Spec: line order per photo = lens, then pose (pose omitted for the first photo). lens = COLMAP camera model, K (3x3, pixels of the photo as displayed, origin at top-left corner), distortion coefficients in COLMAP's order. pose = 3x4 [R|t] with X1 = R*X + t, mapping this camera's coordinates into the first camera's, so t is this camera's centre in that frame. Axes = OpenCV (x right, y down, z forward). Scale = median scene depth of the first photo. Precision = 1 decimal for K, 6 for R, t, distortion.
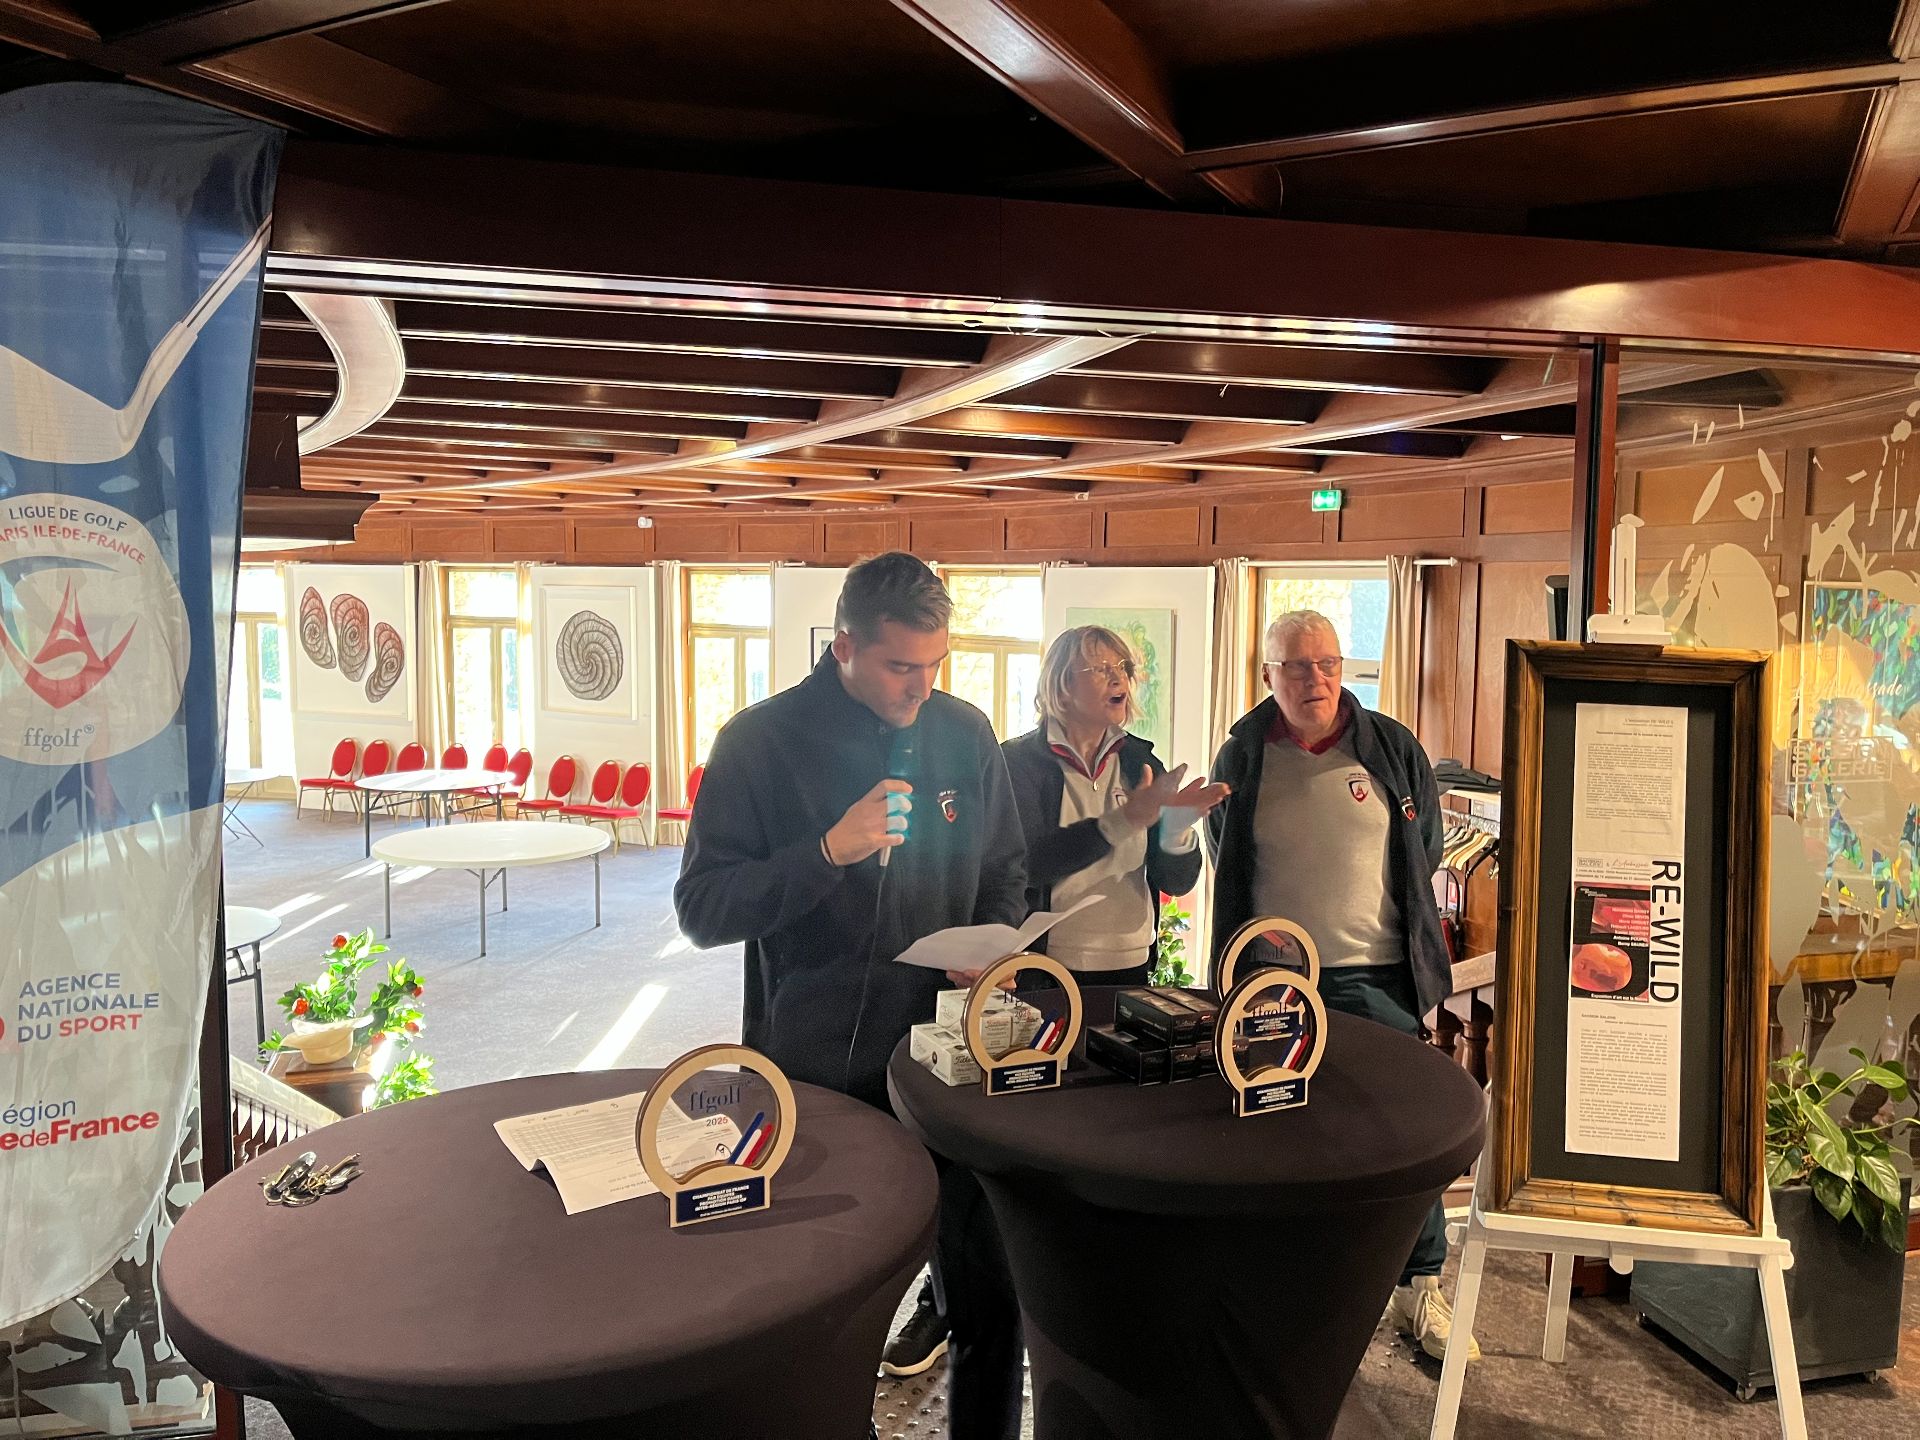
lens RADIAL K [[1458.4, 0, 957.7], [0, 1458.4, 710.9], [0, 0, 1]] dist [0.080543, -0.090053]
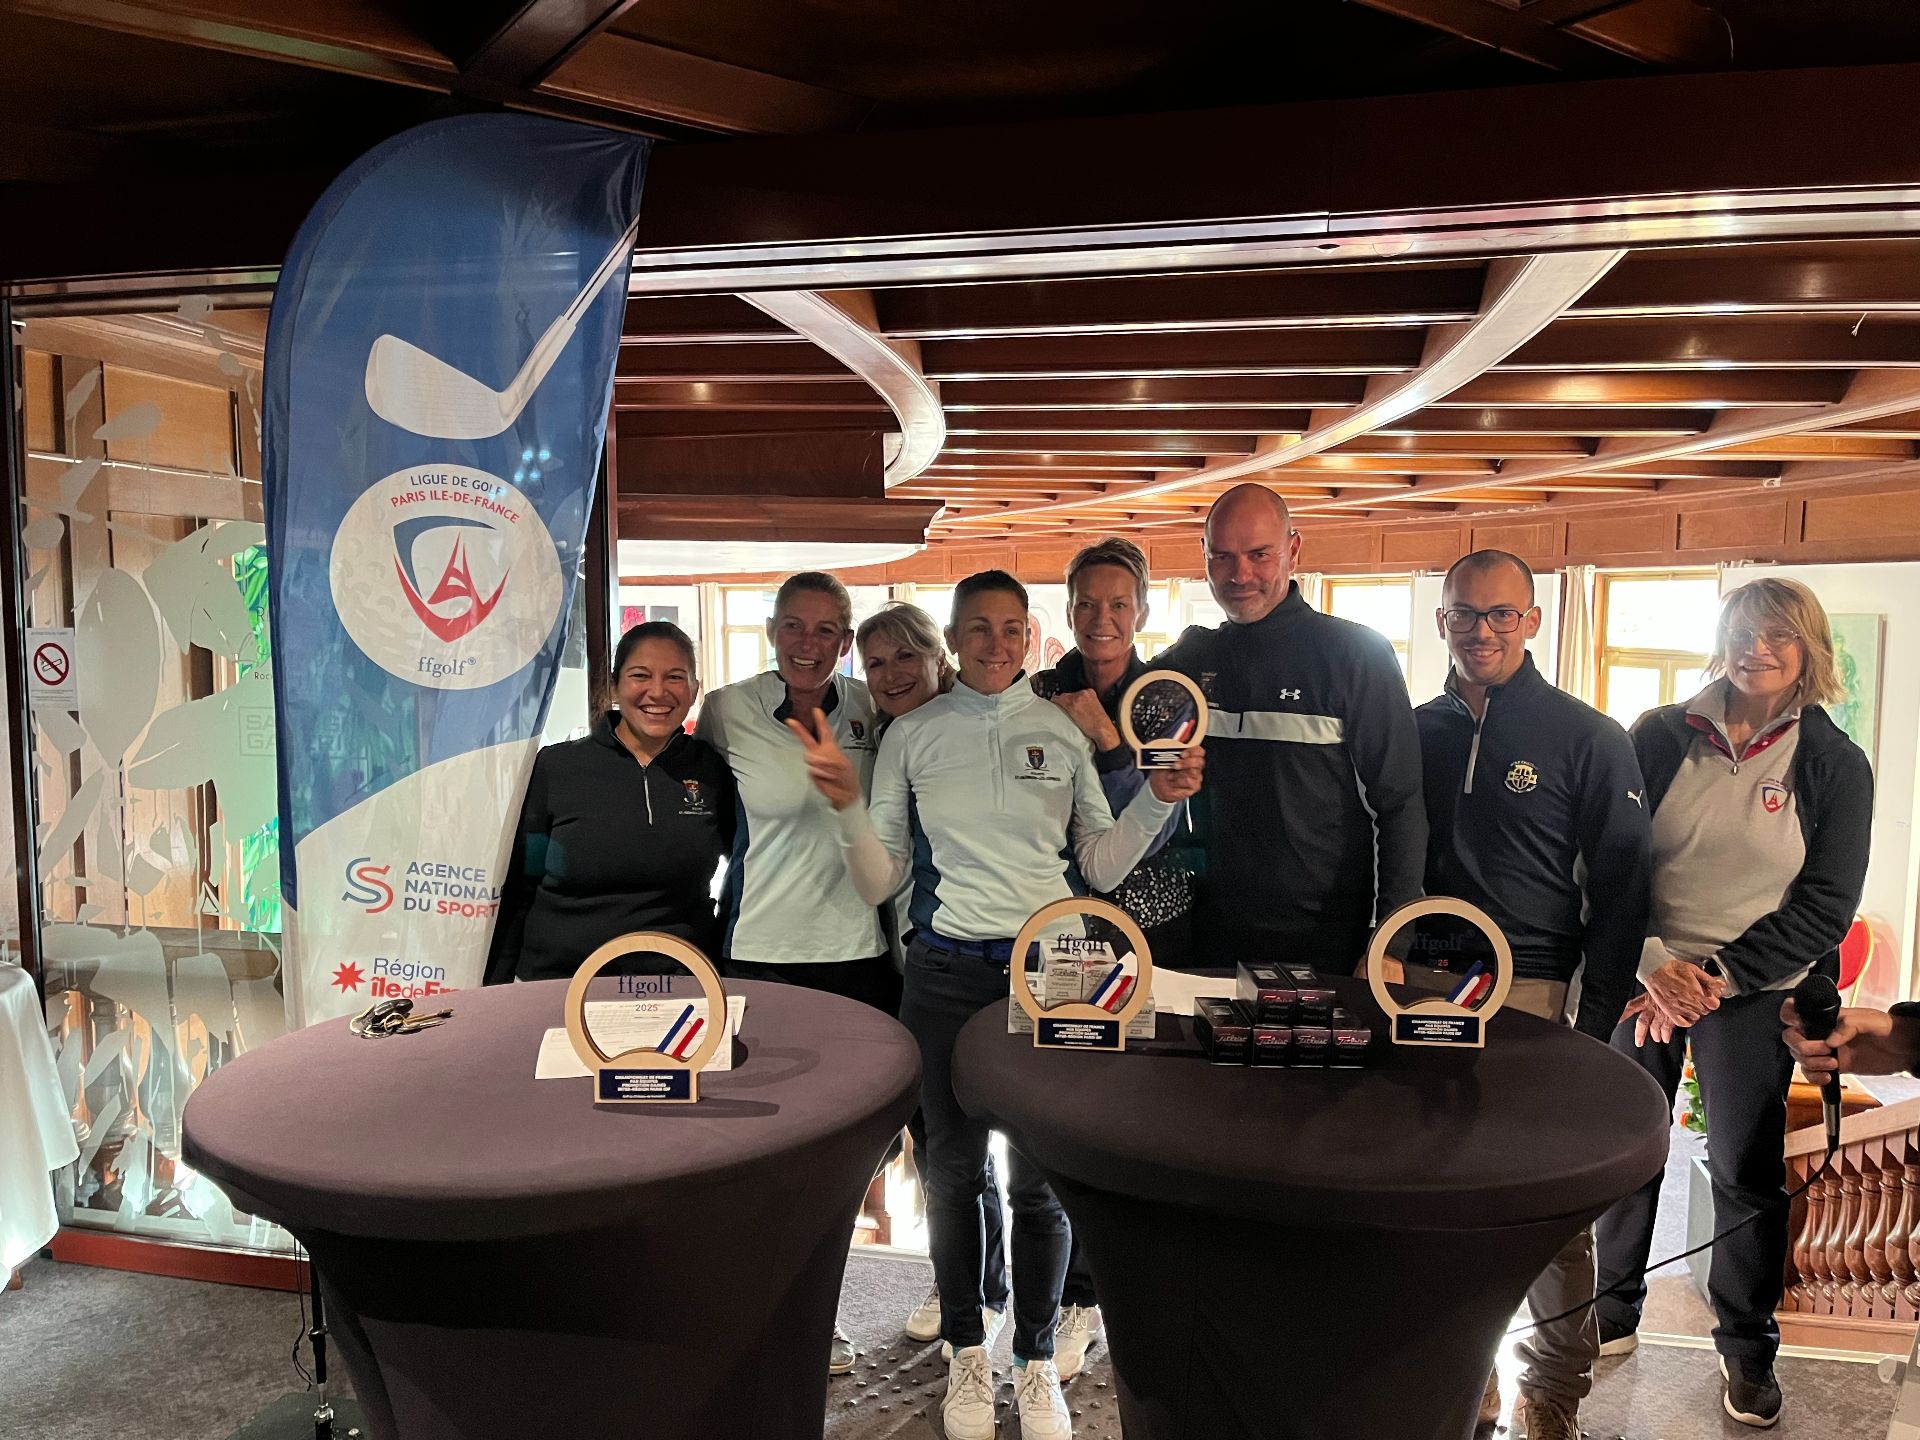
lens RADIAL K [[1458.4, 0, 976.8], [0, 1458.4, 750.1], [0, 0, 1]] dist [0.080543, -0.090053]
pose [[0.887415, 0.040917, -0.459151, 0.132587], [-0.038057, 0.999156, 0.015486, 0.020116], [0.459397, 0.003731, 0.888223, 0.053090]]
